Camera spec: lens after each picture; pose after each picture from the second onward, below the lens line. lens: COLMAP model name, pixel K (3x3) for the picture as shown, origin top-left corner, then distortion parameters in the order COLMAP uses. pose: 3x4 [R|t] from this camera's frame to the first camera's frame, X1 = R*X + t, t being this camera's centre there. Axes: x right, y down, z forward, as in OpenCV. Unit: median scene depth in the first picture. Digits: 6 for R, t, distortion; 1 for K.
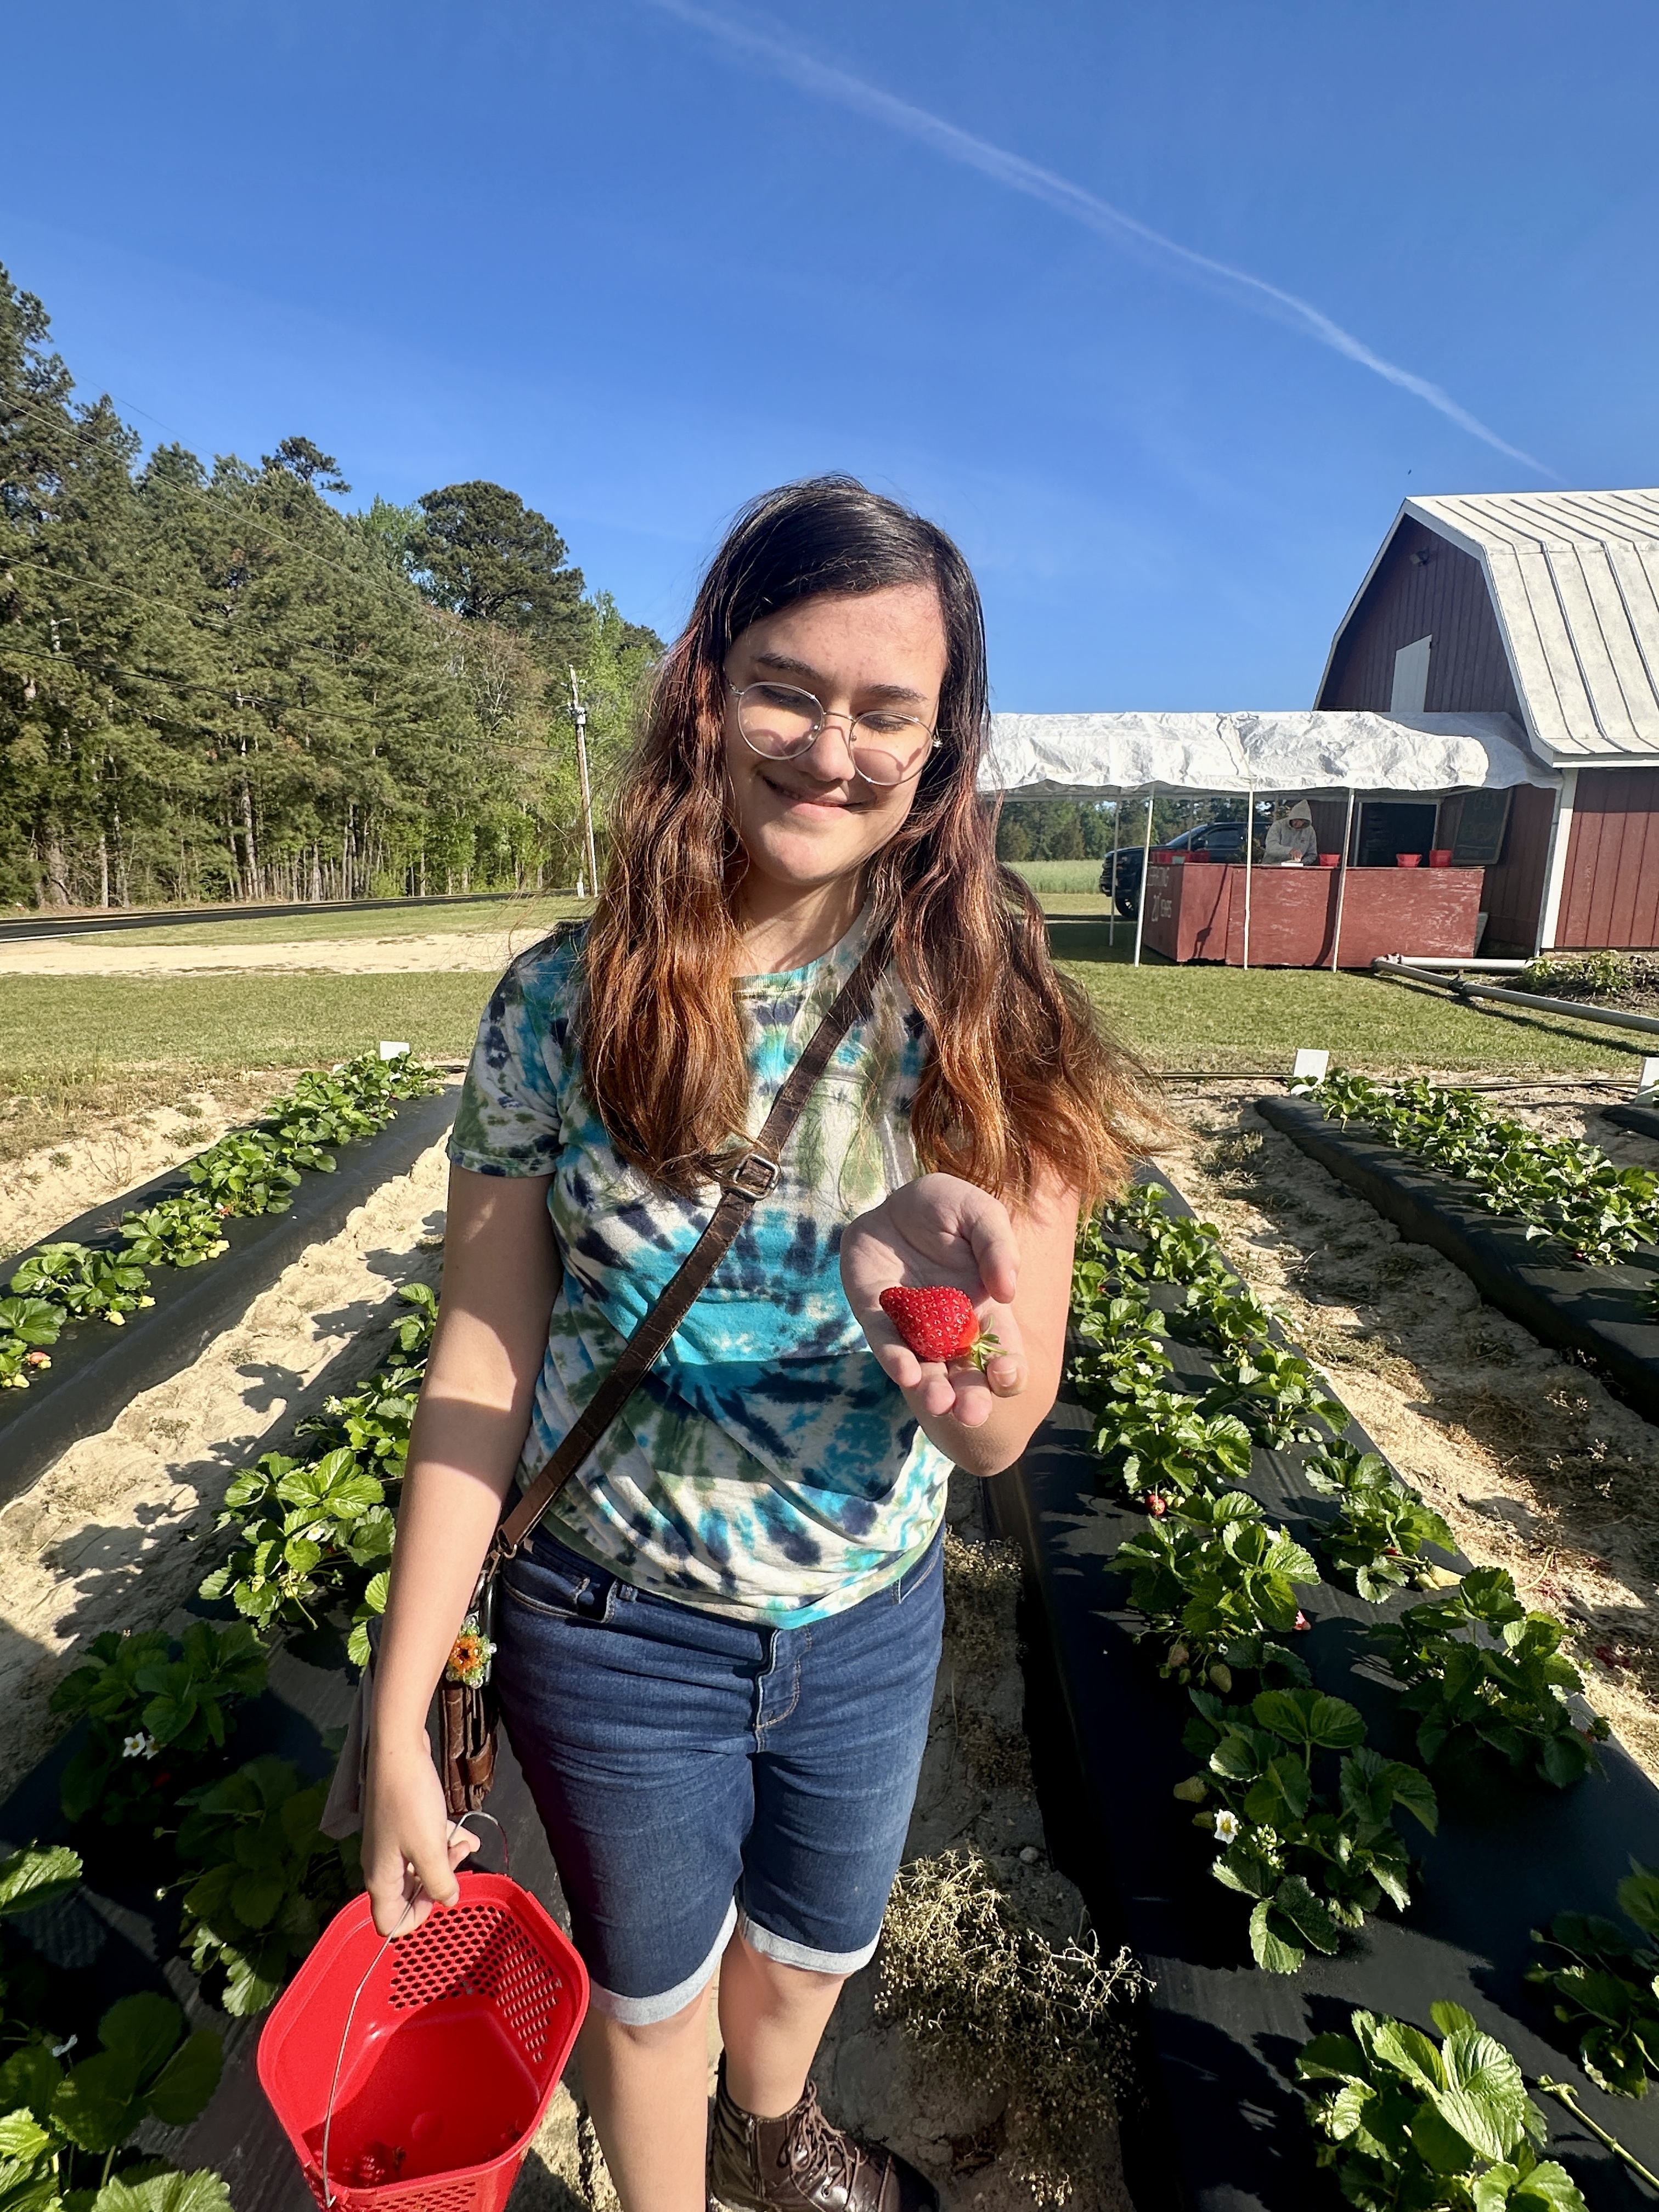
lens RADIAL K [[1113.0, 0, 821.1], [0, 1113.0, 1104.0], [0, 0, 1]] dist [-0.001613, -0.001995]
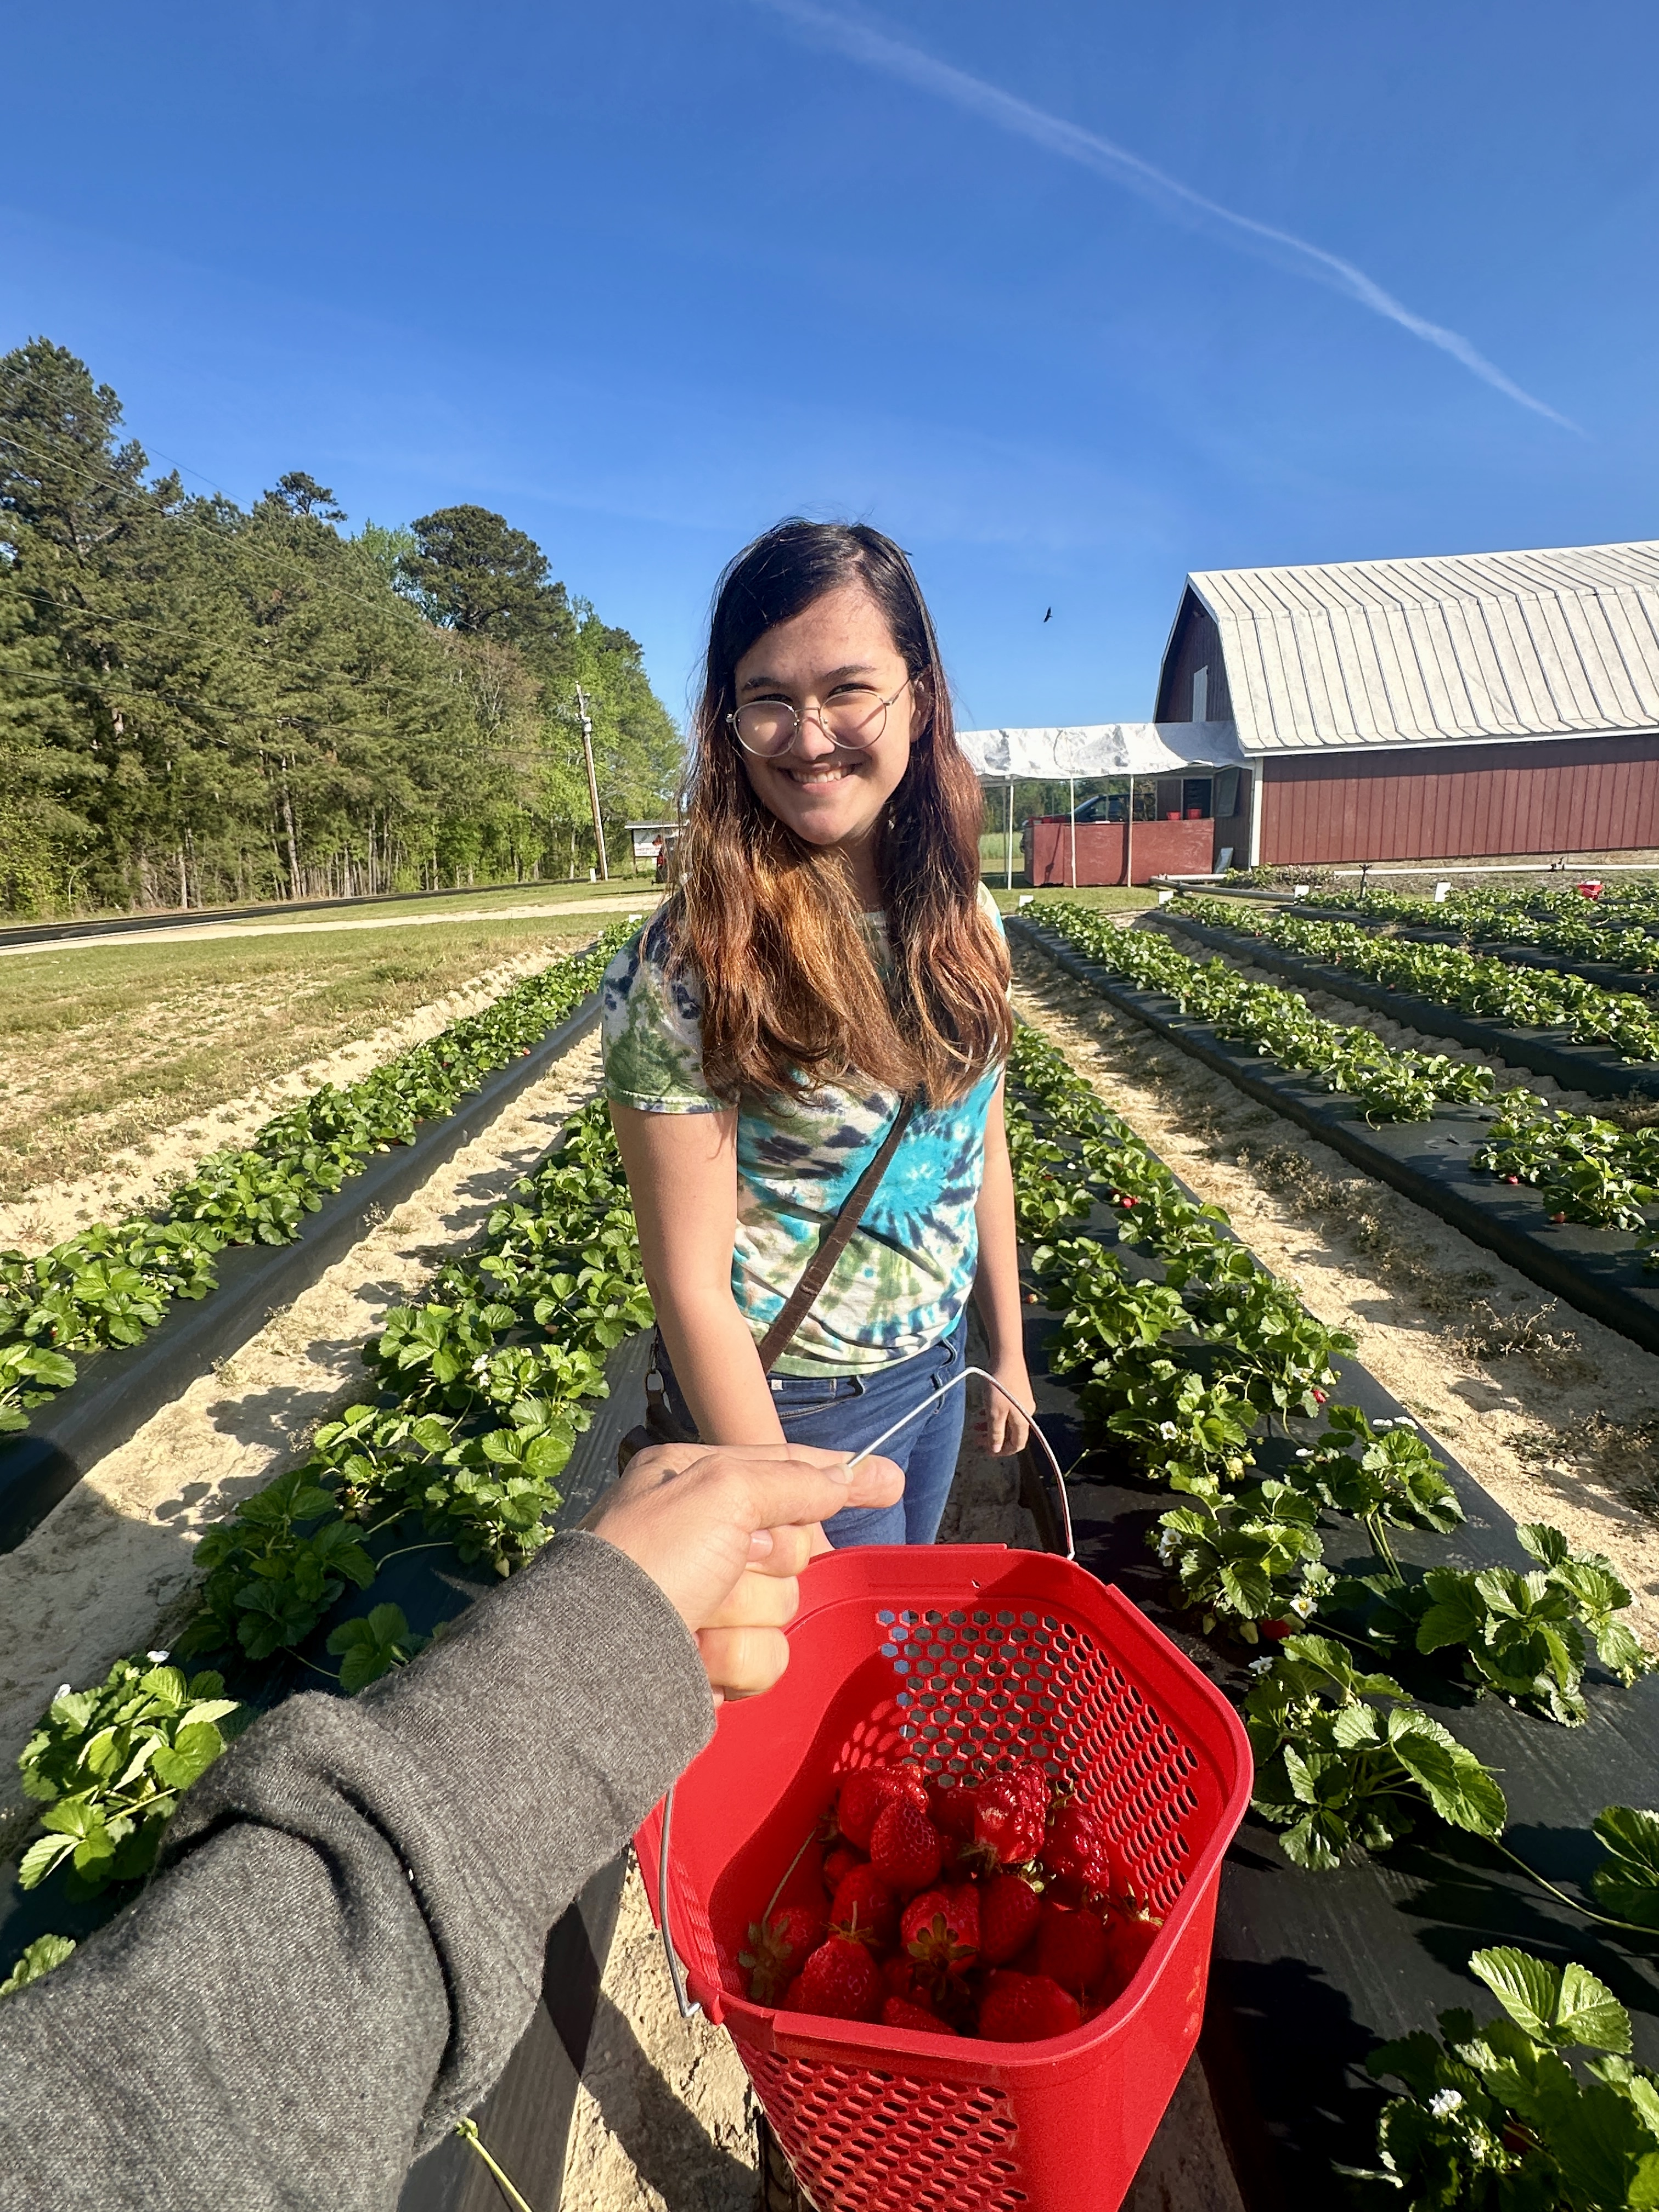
lens RADIAL K [[1113.0, 0, 821.1], [0, 1113.0, 1104.0], [0, 0, 1]] dist [-0.001613, -0.001995]
pose [[0.998786, -0.047428, 0.013323, -0.008357], [0.047238, 0.998782, 0.014246, 0.050347], [-0.013983, -0.013600, 0.999810, -0.204577]]
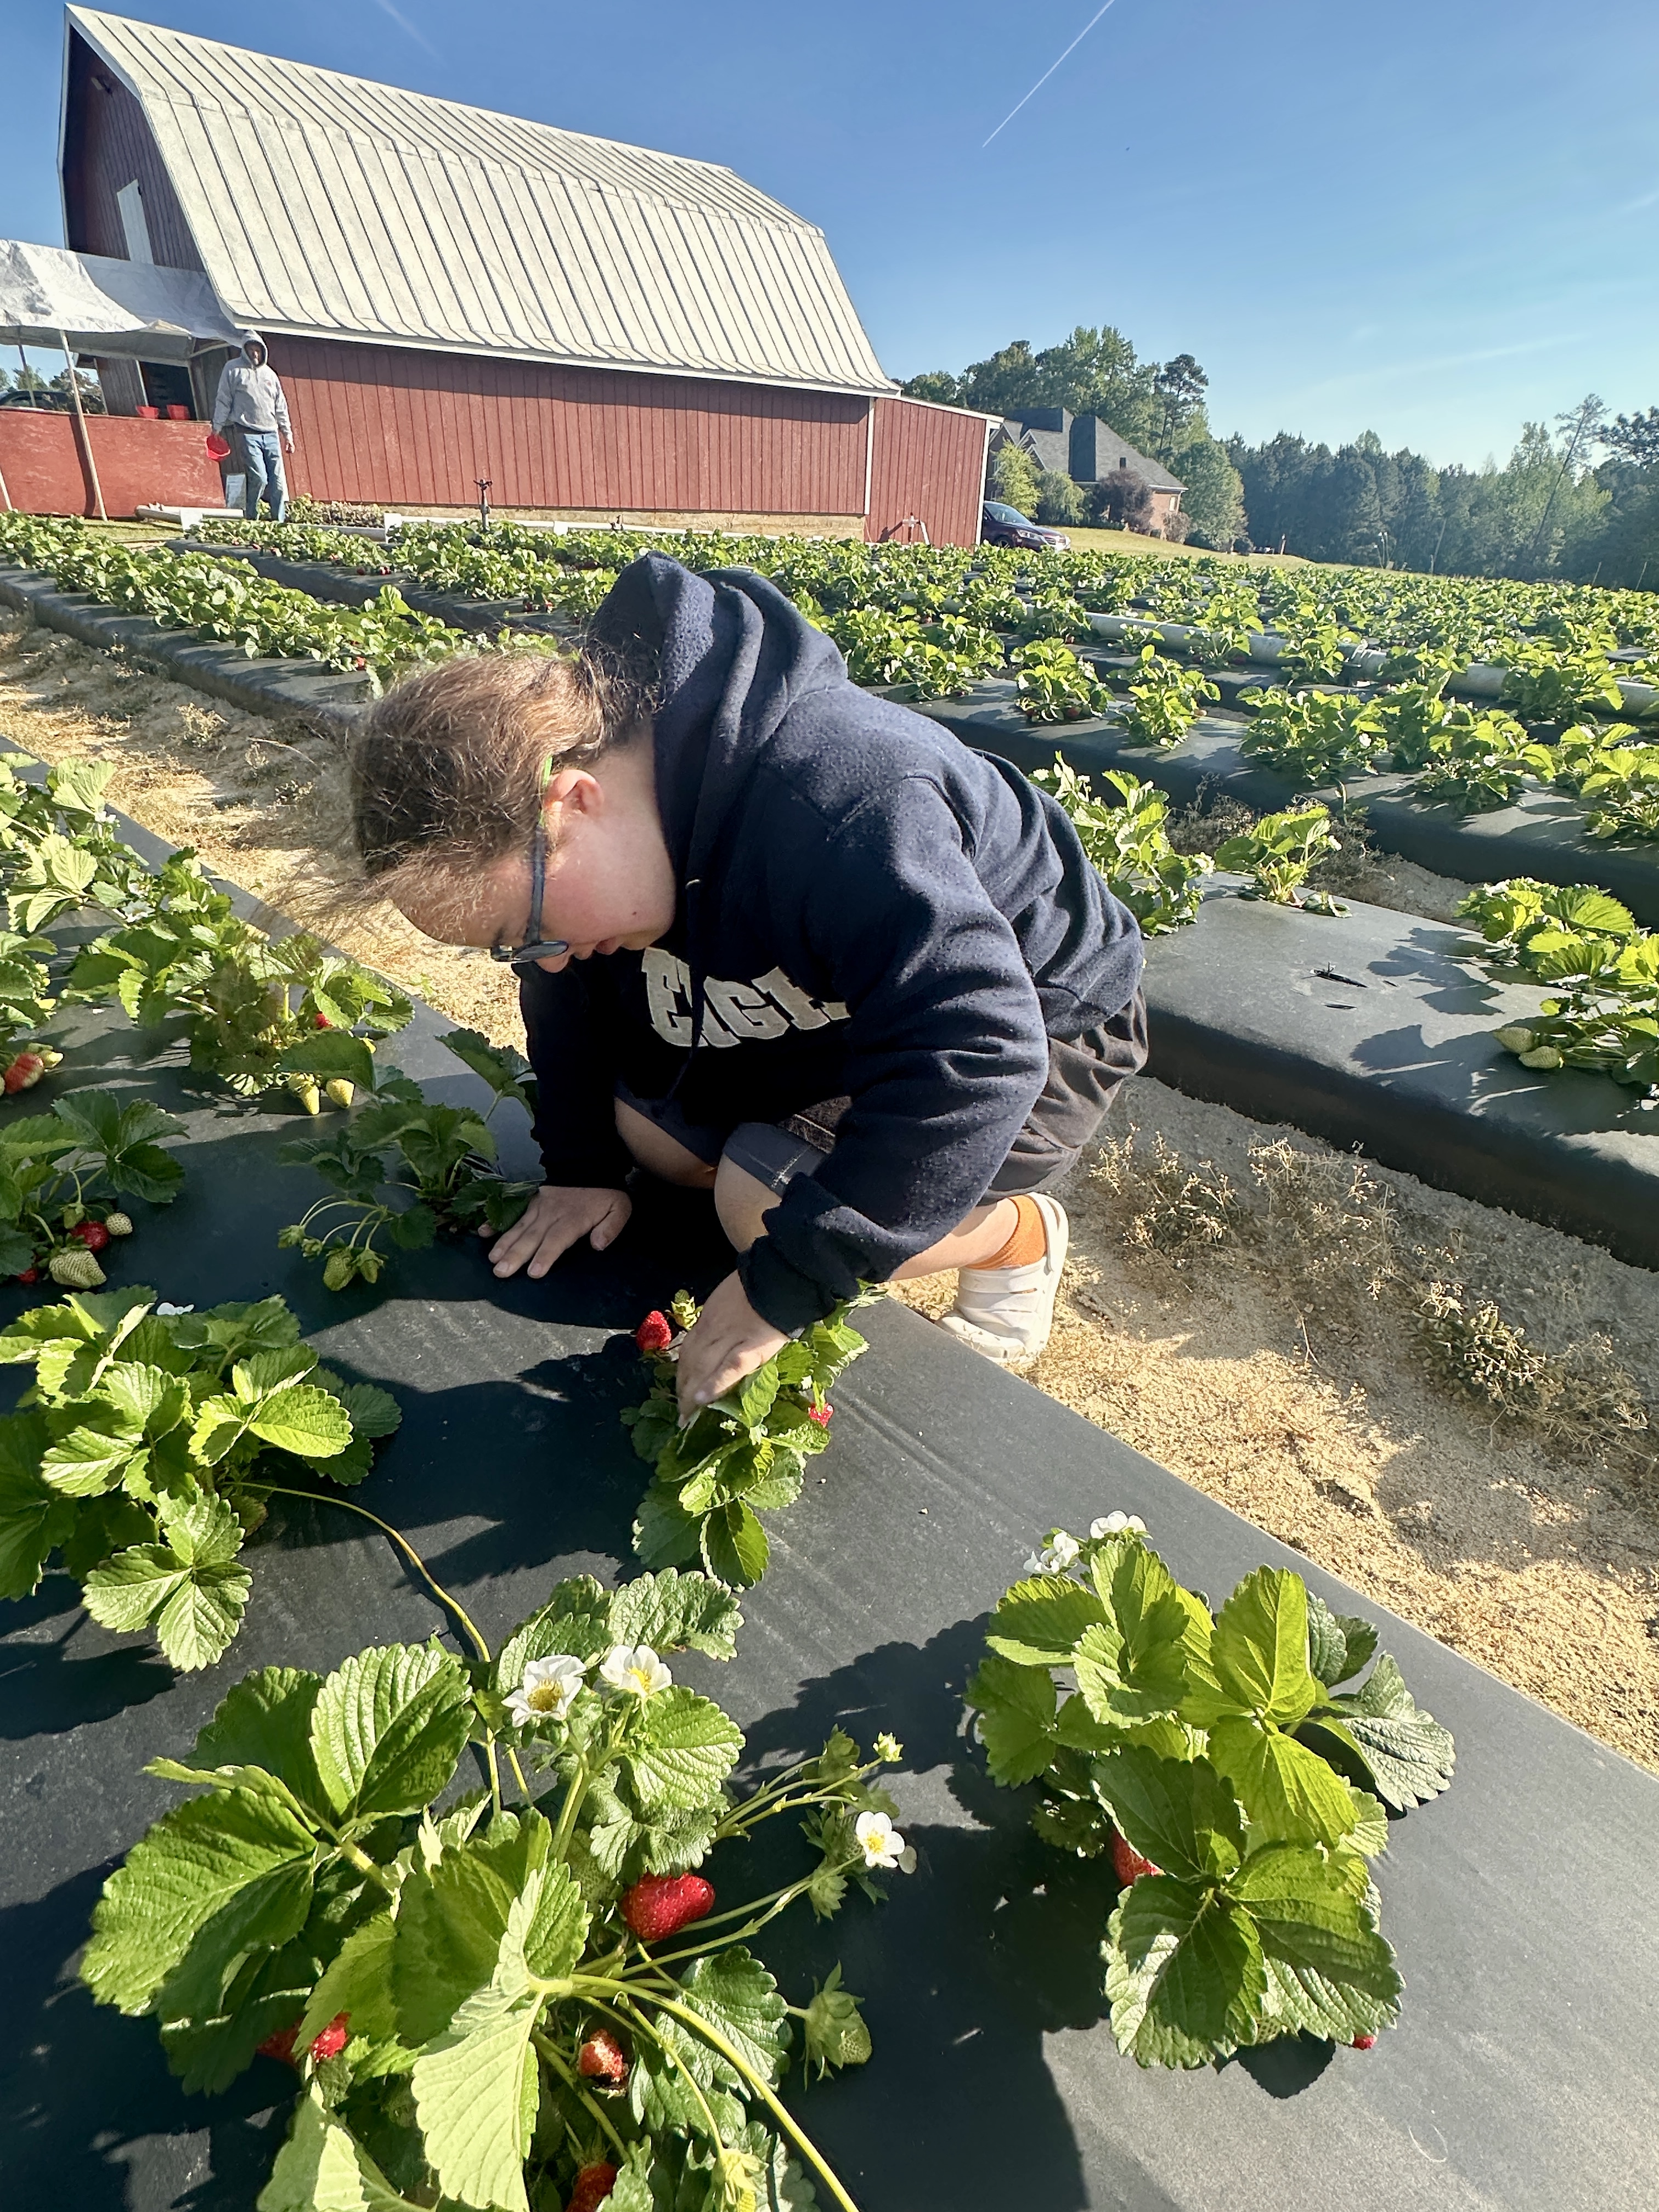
lens RADIAL K [[1109.2, 0, 822.8], [0, 1109.2, 1103.9], [0, 0, 1]] dist [-0.000101, -0.000725]
pose [[0.677420, -0.327819, 0.658511, 0.007926], [0.122632, 0.933008, 0.338314, 0.045558], [-0.725302, -0.148426, 0.672240, -0.116917]]
